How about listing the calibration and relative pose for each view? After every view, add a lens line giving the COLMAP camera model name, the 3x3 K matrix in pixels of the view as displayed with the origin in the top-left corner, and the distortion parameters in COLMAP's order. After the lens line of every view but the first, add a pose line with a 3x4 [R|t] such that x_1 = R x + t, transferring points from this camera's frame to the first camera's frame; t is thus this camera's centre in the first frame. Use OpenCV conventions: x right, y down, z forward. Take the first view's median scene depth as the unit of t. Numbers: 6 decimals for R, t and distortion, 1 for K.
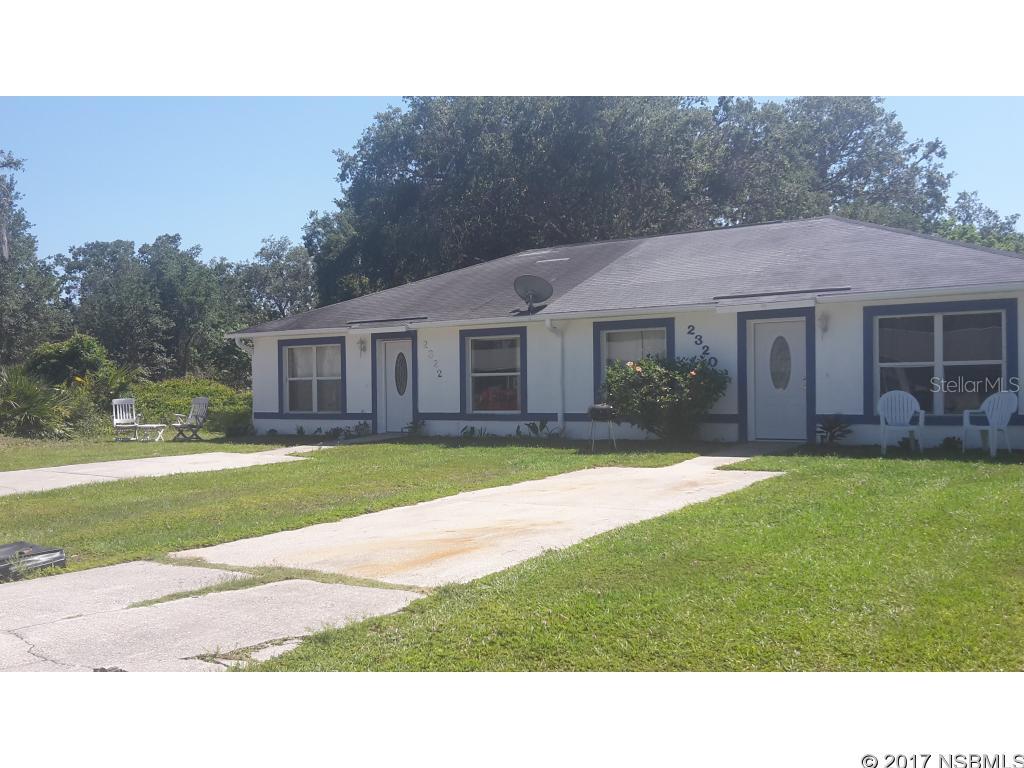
lens RADIAL K [[946.6, 0, 517.6], [0, 946.6, 382.1], [0, 0, 1]] dist [0.099537, -0.265888]
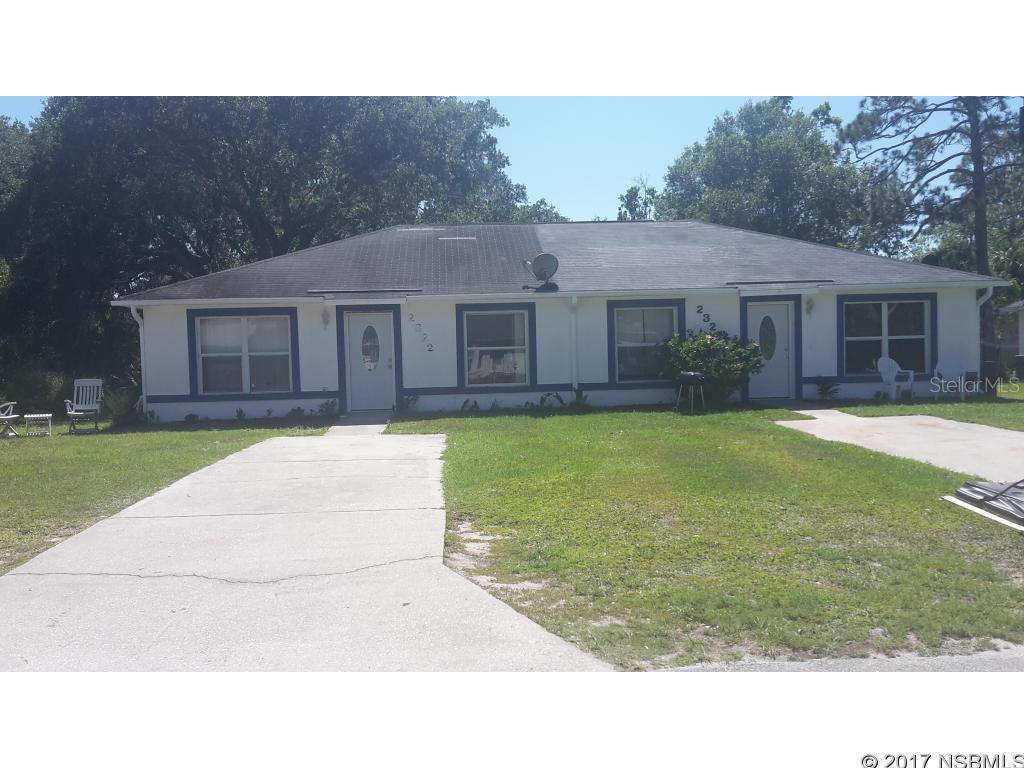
lens RADIAL K [[946.6, 0, 517.6], [0, 946.6, 382.1], [0, 0, 1]] dist [0.099537, -0.265888]
pose [[0.795708, -0.023976, 0.605206, -0.647092], [0.011416, 0.999632, 0.024591, 0.003774], [-0.605573, -0.012658, 0.795689, 0.169008]]
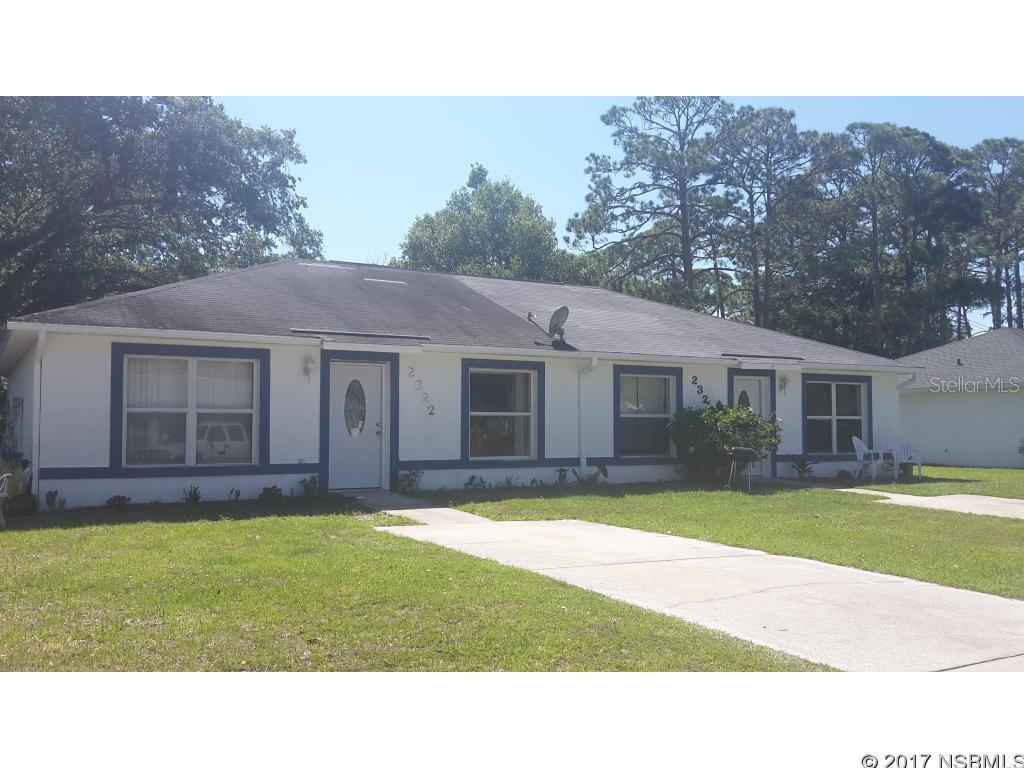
lens RADIAL K [[946.6, 0, 517.6], [0, 946.6, 382.1], [0, 0, 1]] dist [0.099537, -0.265888]
pose [[0.434204, 0.058778, 0.898895, -0.809579], [-0.012727, 0.998170, -0.059121, 0.013959], [-0.900725, 0.014230, 0.434157, 0.630688]]
